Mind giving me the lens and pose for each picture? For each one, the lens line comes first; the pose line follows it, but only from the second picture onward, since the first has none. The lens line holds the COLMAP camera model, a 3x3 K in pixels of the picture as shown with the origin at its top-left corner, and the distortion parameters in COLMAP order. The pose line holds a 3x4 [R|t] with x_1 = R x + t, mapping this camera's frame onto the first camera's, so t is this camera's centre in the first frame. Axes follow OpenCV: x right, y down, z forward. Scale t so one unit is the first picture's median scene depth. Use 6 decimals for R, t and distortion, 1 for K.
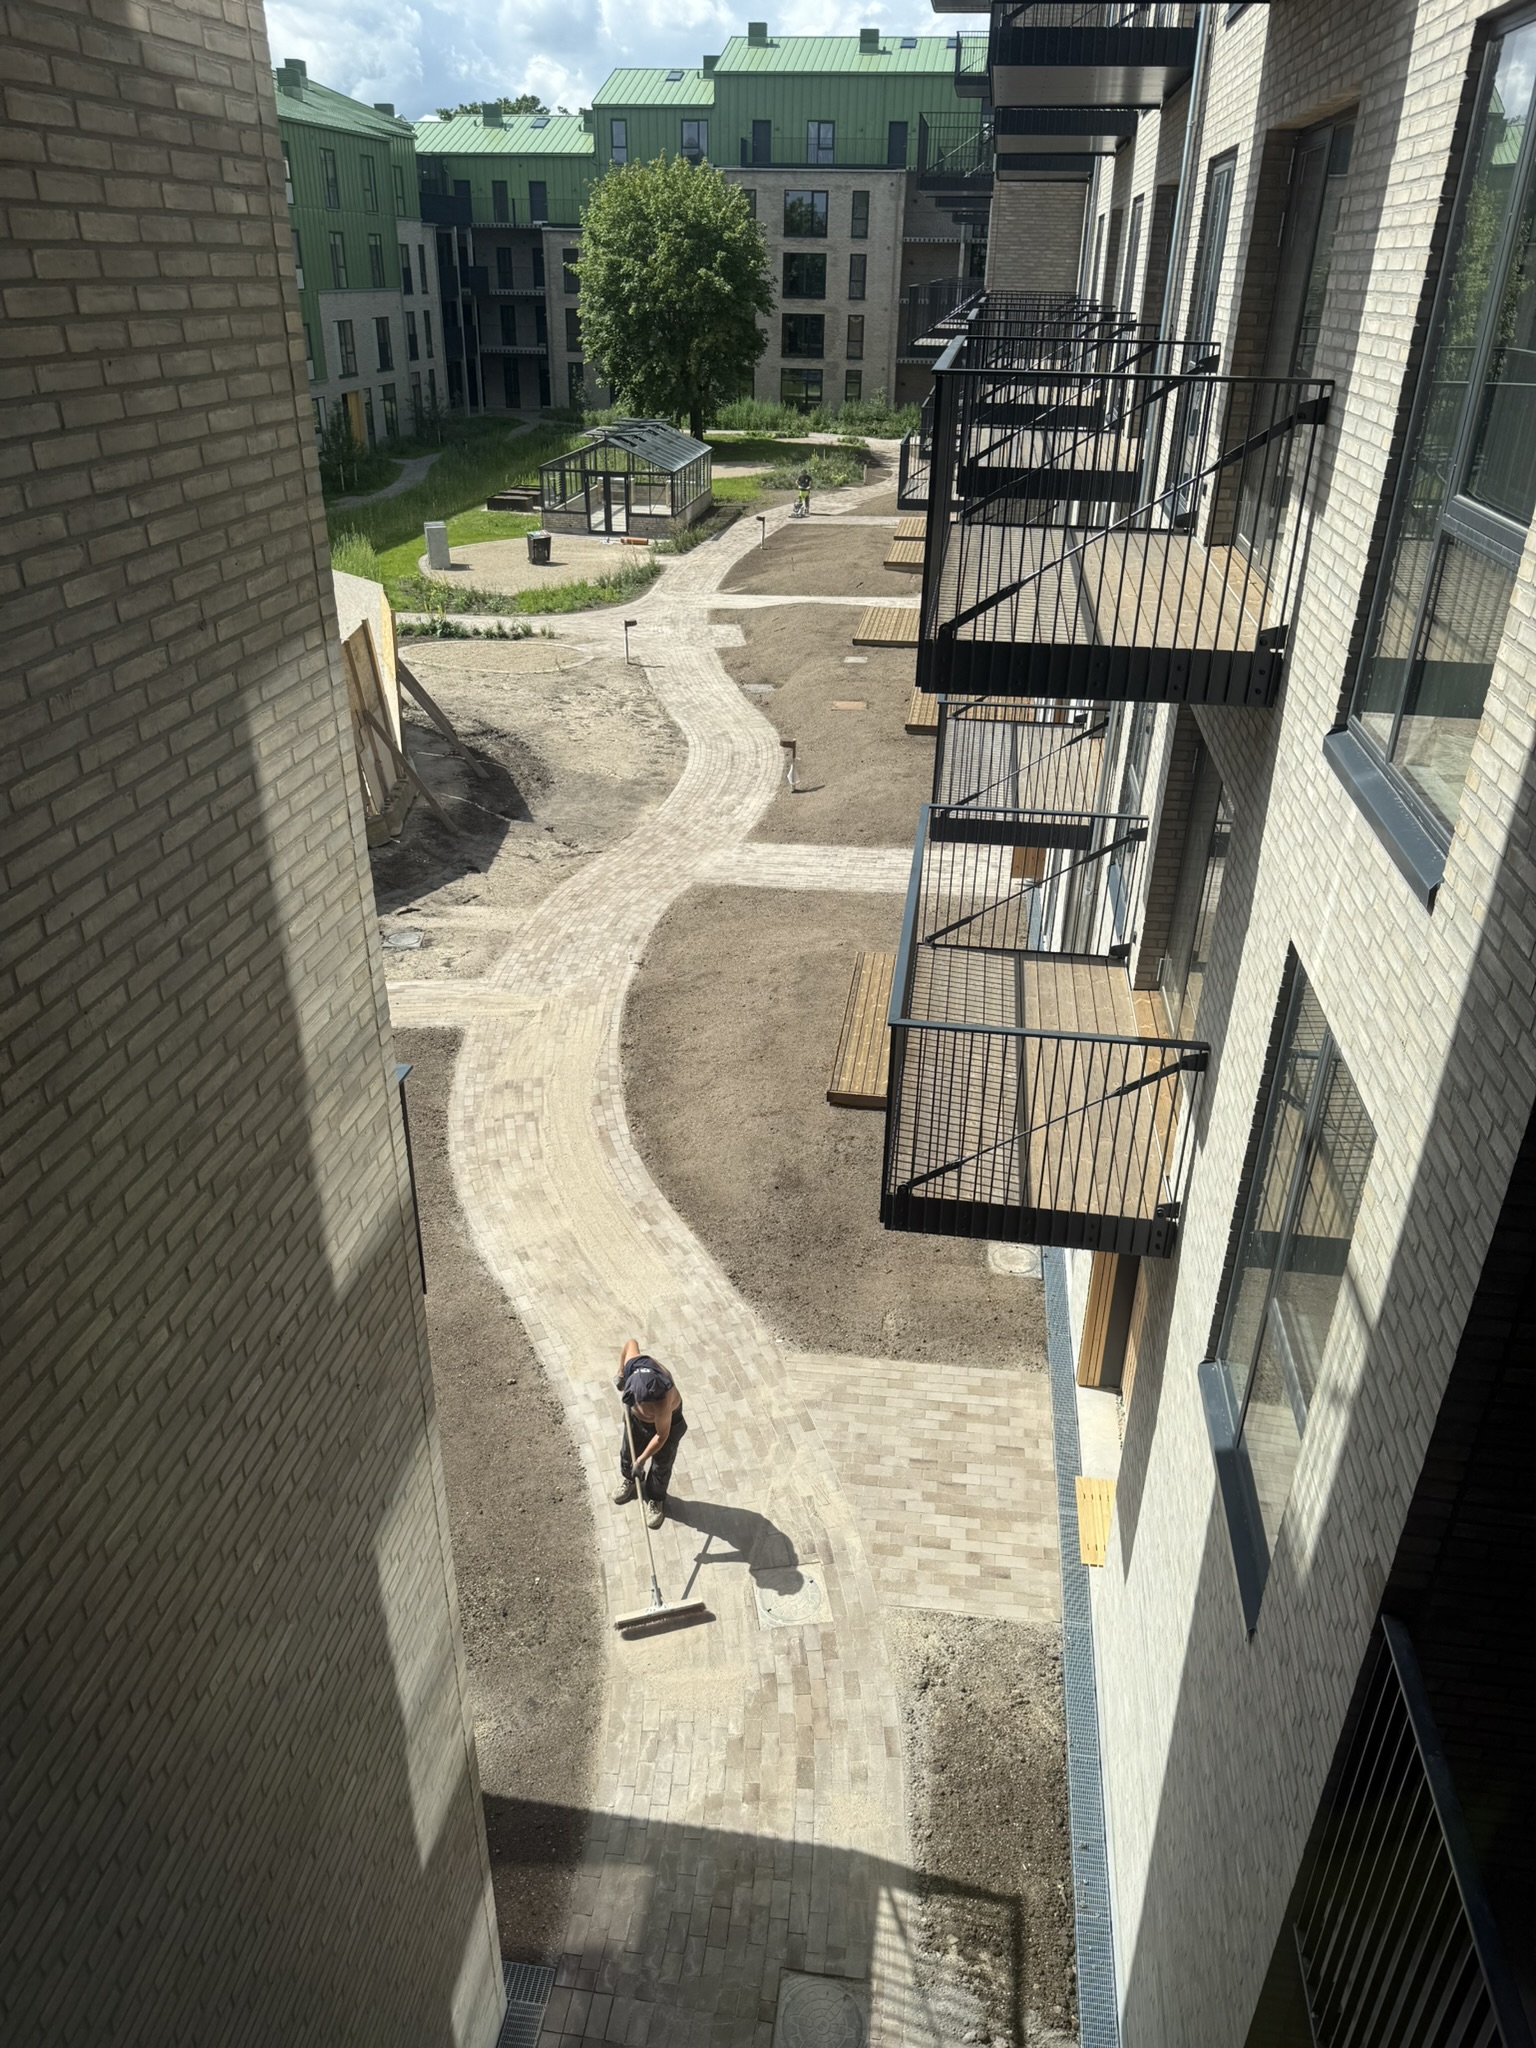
lens RADIAL K [[1434.3, 0, 763.6], [0, 1434.3, 1028.3], [0, 0, 1]] dist [0.012325, 0.002292]
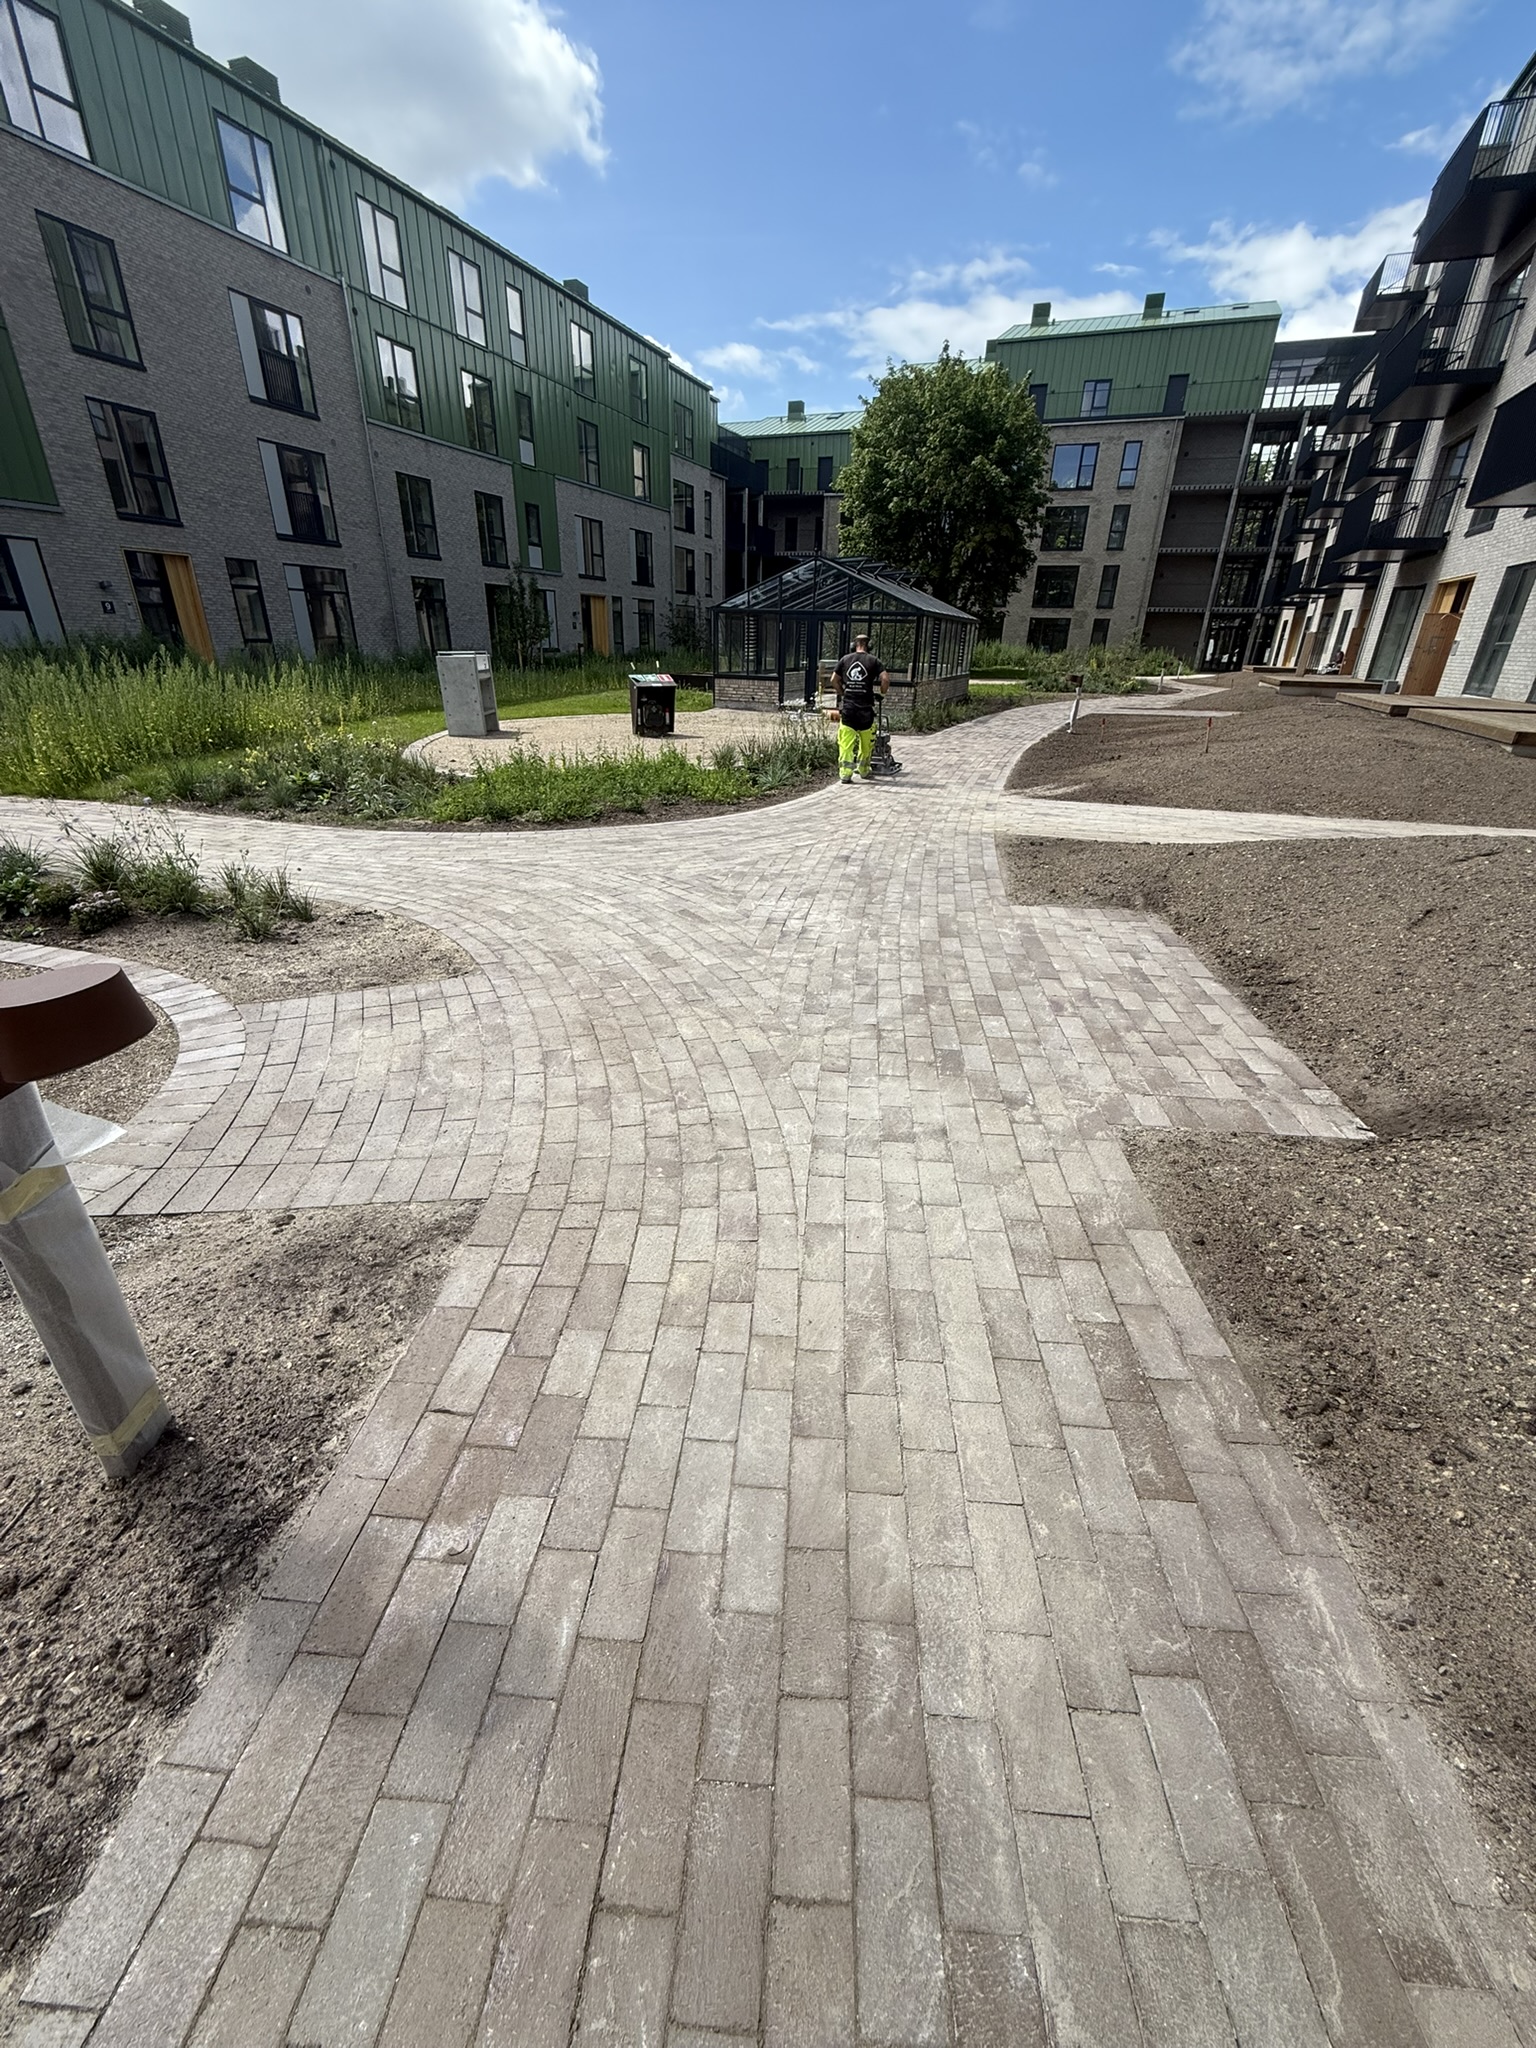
lens RADIAL K [[805.7, 0, 773.3], [0, 805.7, 1022.7], [0, 0, 1]] dist [-0.002211, -0.000101]
pose [[0.973564, 0.103250, -0.203747, -0.027223], [-0.112800, 0.992973, -0.035797, -0.145984], [0.198620, 0.057833, 0.978369, 0.497899]]
